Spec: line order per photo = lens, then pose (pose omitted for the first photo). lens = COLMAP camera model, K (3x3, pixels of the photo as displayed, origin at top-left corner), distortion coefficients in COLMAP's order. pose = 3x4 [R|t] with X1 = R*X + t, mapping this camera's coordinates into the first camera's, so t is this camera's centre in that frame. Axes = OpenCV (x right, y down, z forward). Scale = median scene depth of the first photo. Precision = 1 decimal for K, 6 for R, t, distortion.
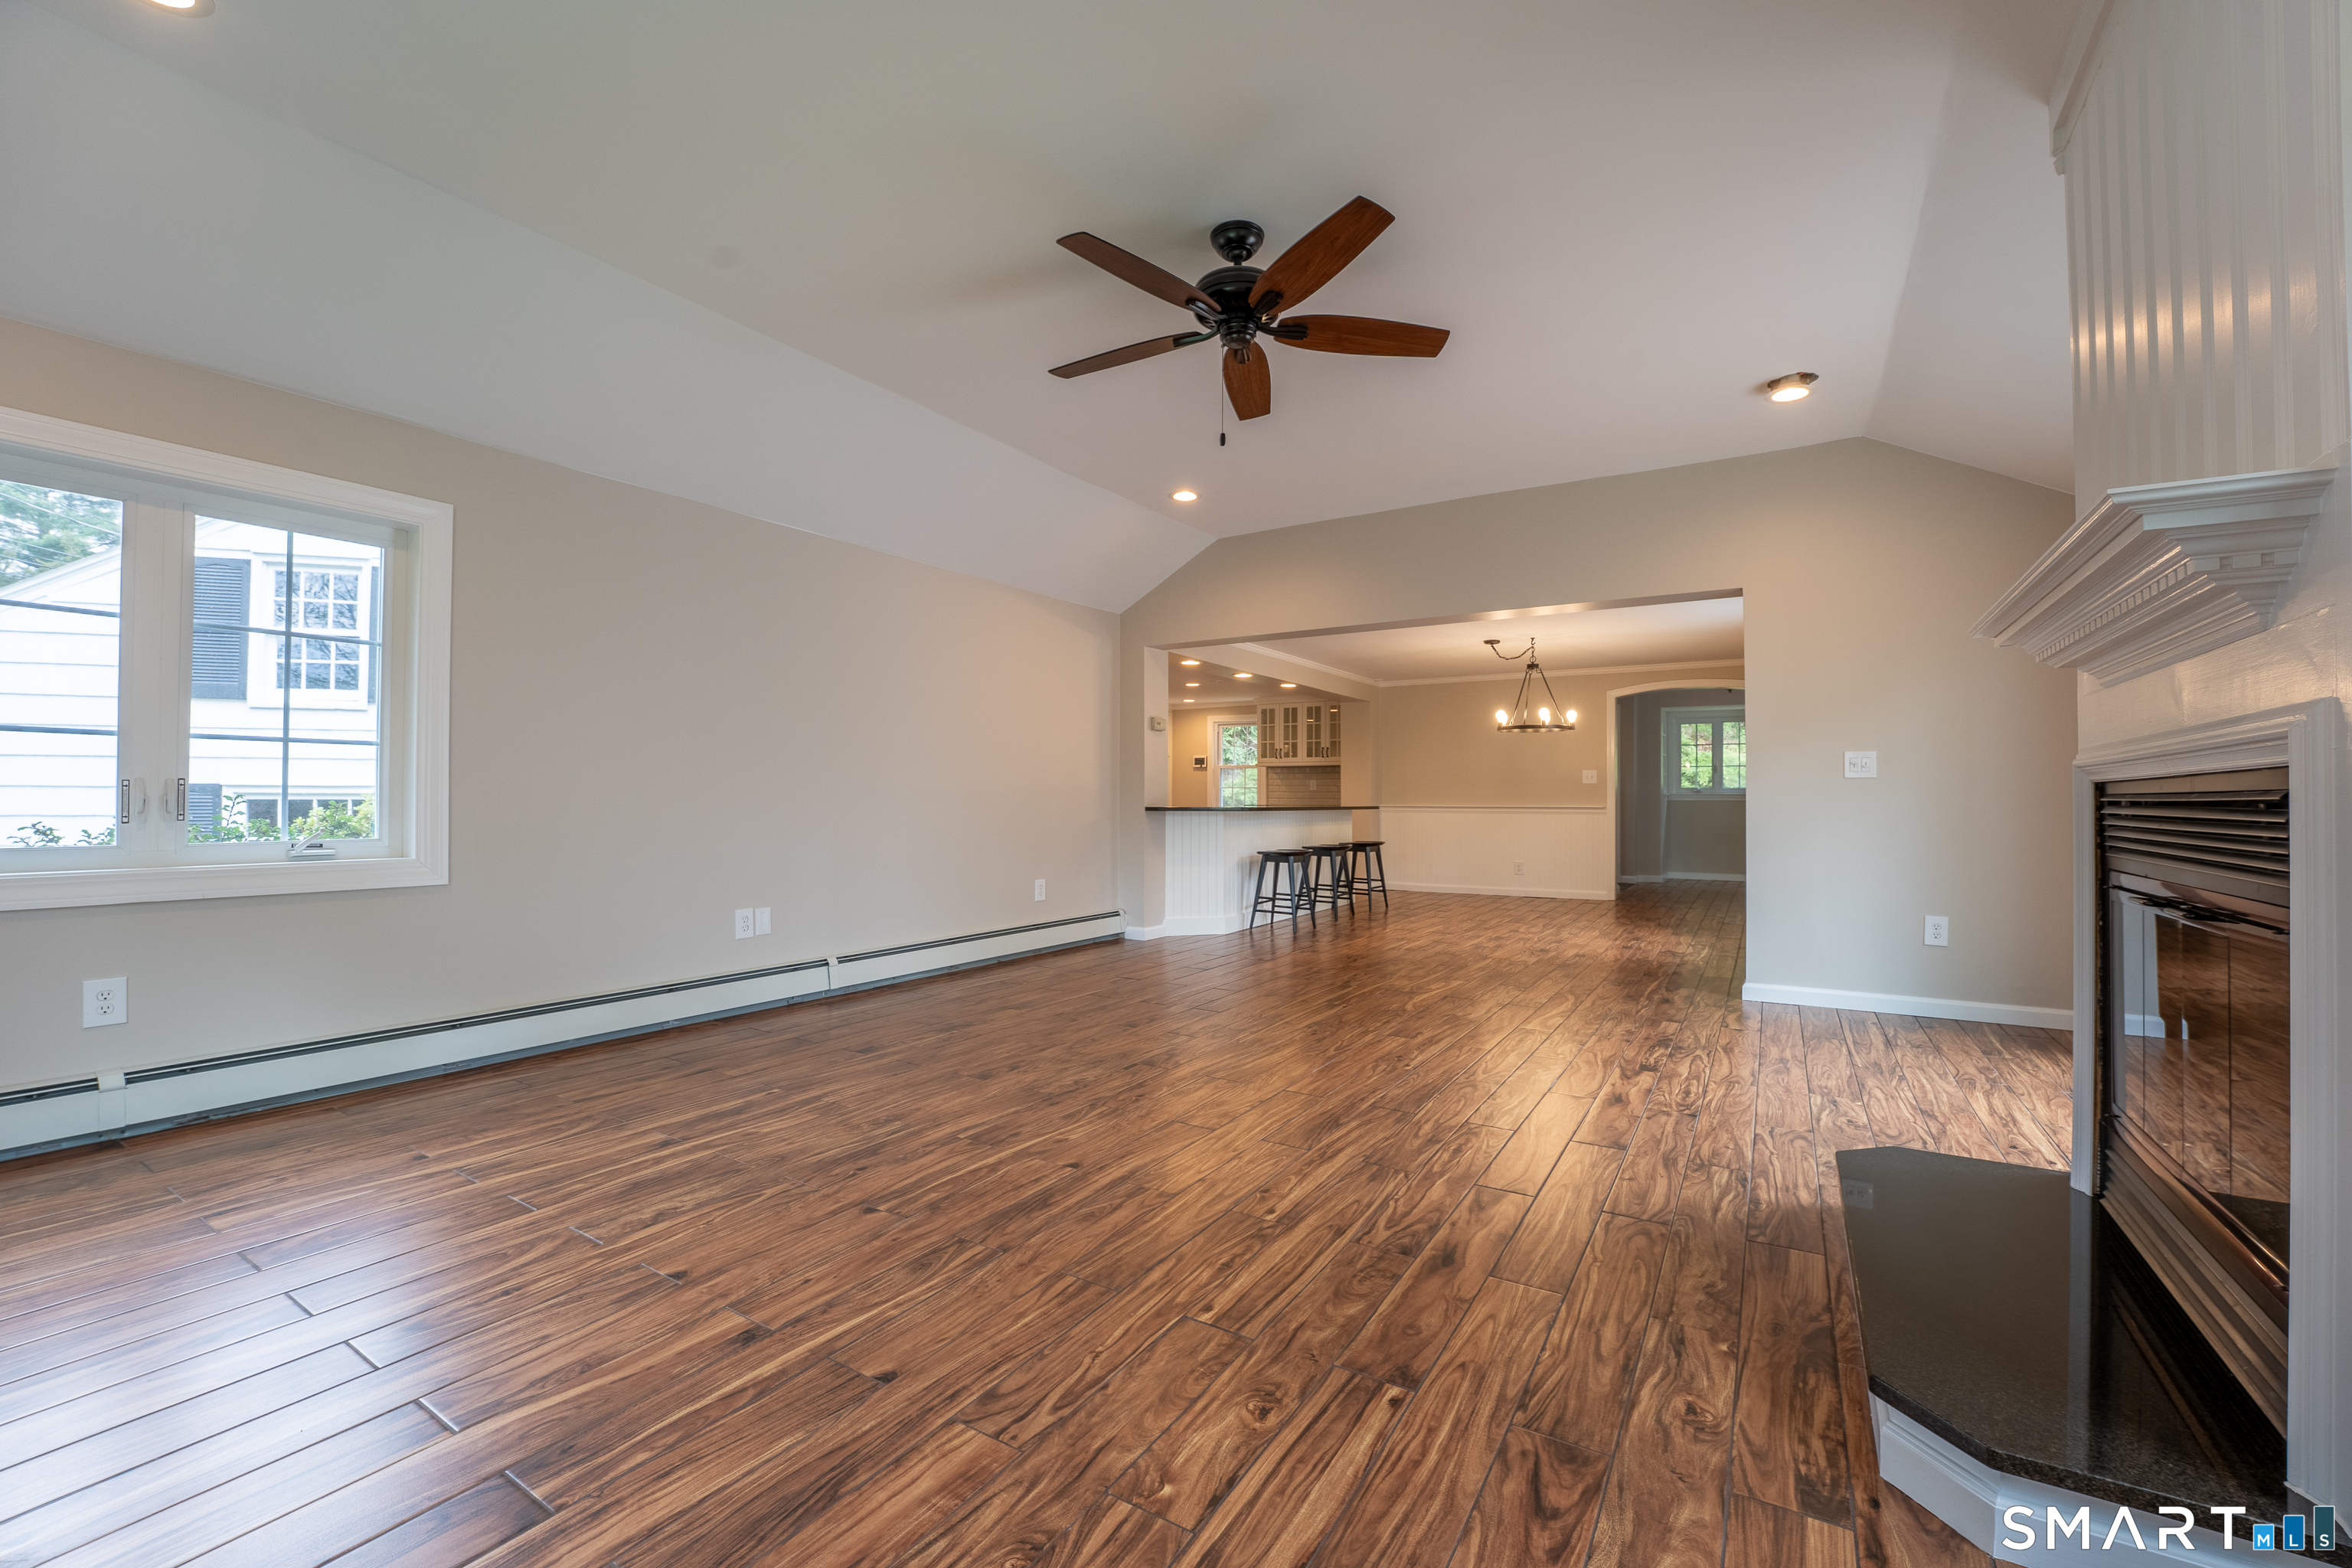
lens RADIAL K [[962.4, 0, 1176.0], [0, 962.4, 784.0], [0, 0, 1]] dist [-0.028019, 0.002904]
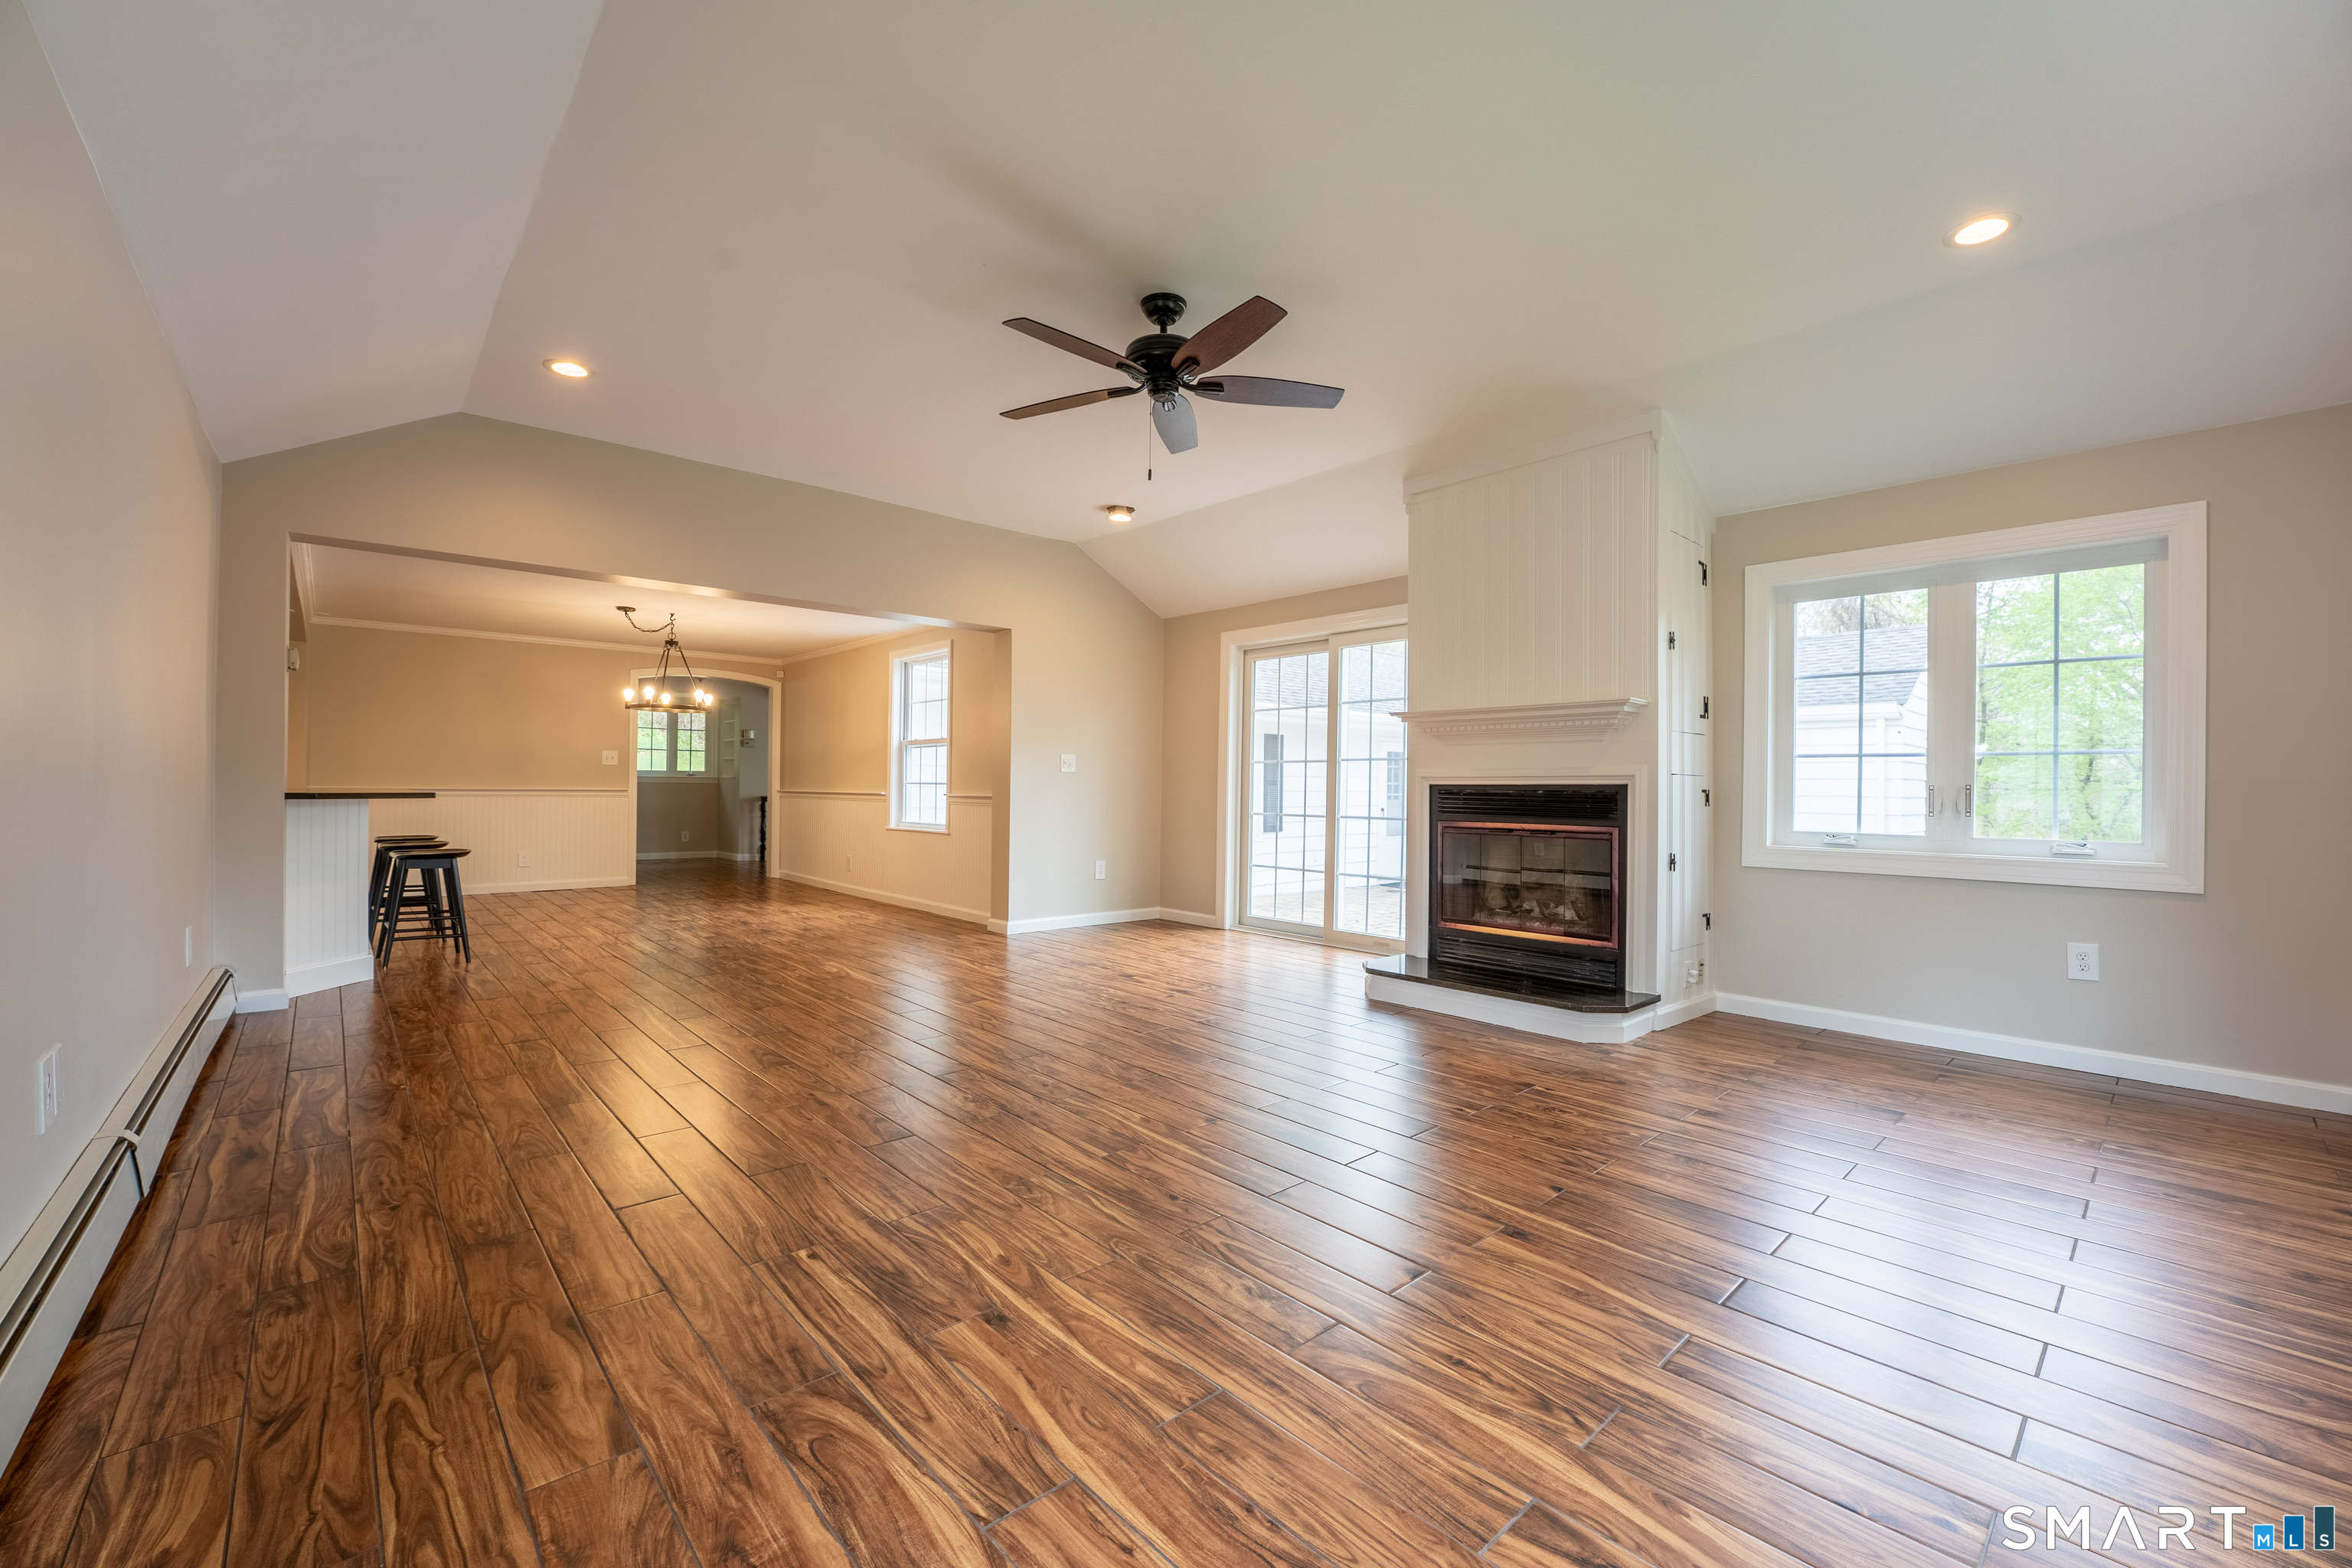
lens RADIAL K [[962.4, 0, 1176.0], [0, 962.4, 784.0], [0, 0, 1]] dist [-0.028019, 0.002904]
pose [[0.267616, 0.004576, 0.963515, -1.046274], [-0.025378, 0.999675, 0.002301, 0.005610], [-0.963191, -0.025068, 0.267646, 0.660044]]
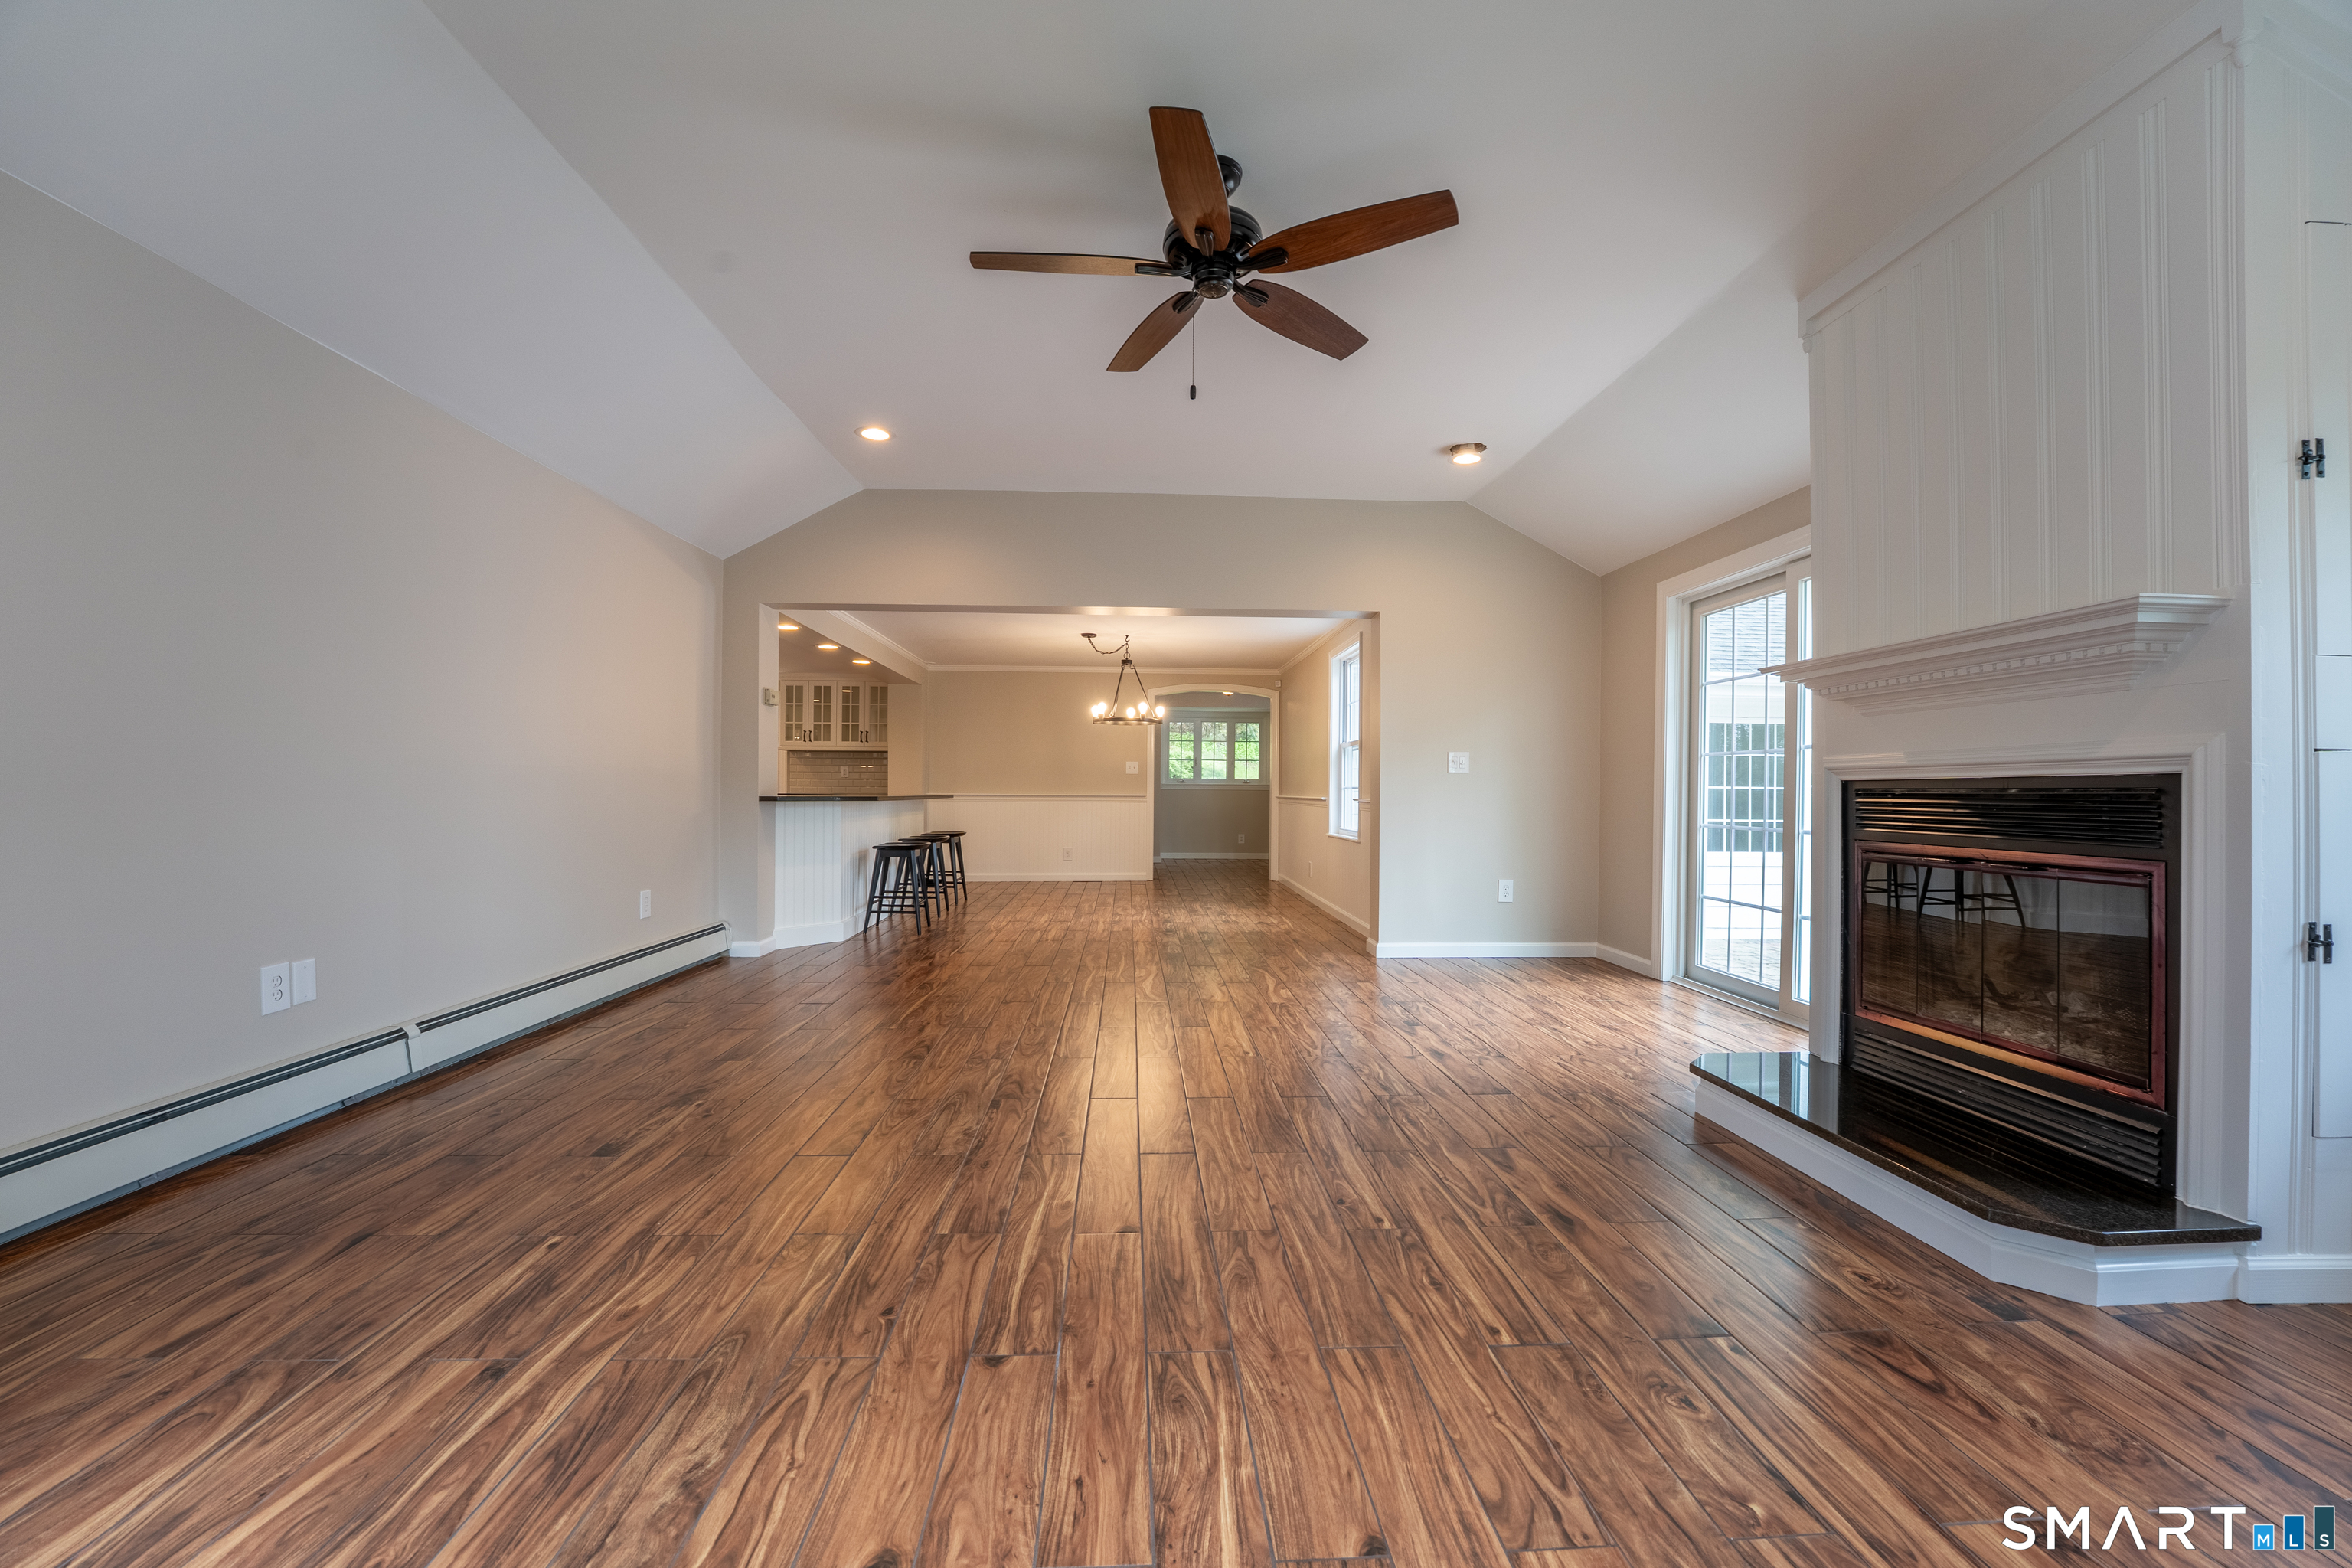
lens RADIAL K [[962.4, 0, 1176.0], [0, 962.4, 784.0], [0, 0, 1]] dist [-0.028019, 0.002904]
pose [[0.817807, 0.006220, 0.575459, -0.486515], [-0.013508, 0.999874, 0.008389, 0.003503], [-0.575334, -0.014634, 0.817788, 0.265613]]
